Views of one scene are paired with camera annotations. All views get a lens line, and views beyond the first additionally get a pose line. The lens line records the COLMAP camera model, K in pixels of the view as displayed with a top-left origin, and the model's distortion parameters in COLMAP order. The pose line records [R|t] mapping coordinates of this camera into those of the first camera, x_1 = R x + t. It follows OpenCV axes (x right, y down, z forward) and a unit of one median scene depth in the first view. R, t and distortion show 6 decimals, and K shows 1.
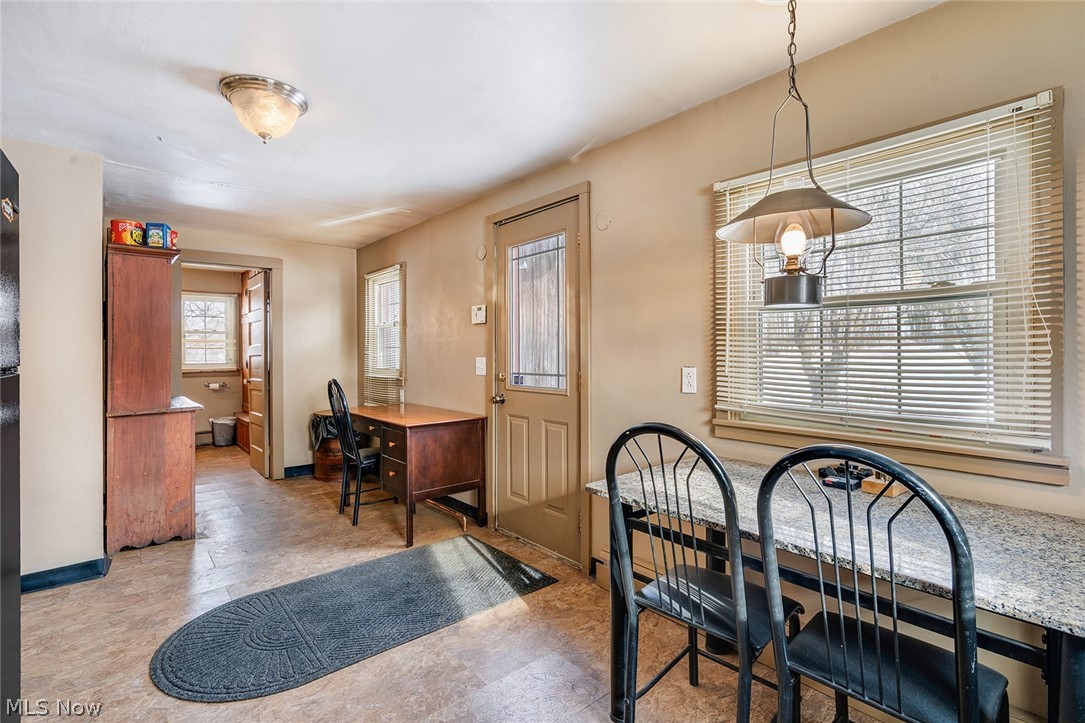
lens RADIAL K [[507.1, 0, 542.5], [0, 507.1, 361.5], [0, 0, 1]] dist [-0.000326, -0.000103]
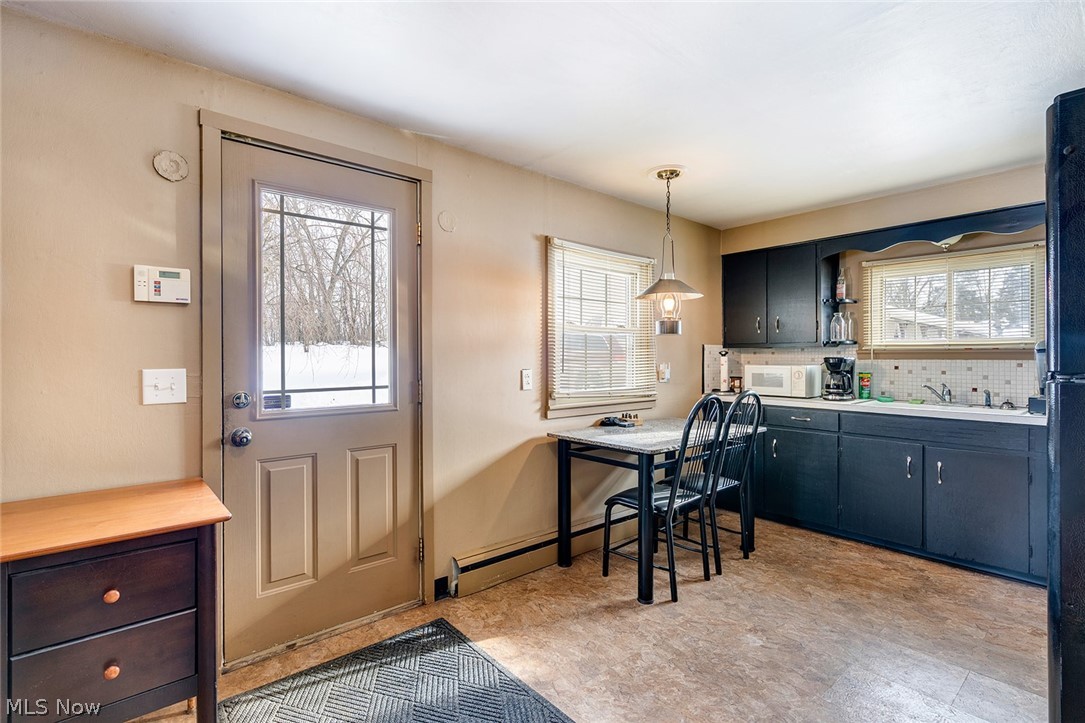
lens RADIAL K [[507.1, 0, 542.5], [0, 507.1, 361.5], [0, 0, 1]] dist [-0.000326, -0.000103]
pose [[-0.006156, -0.008130, 0.999948, -0.789432], [0.017647, 0.999810, 0.008237, -0.015716], [-0.999825, 0.017696, -0.006012, 0.769254]]
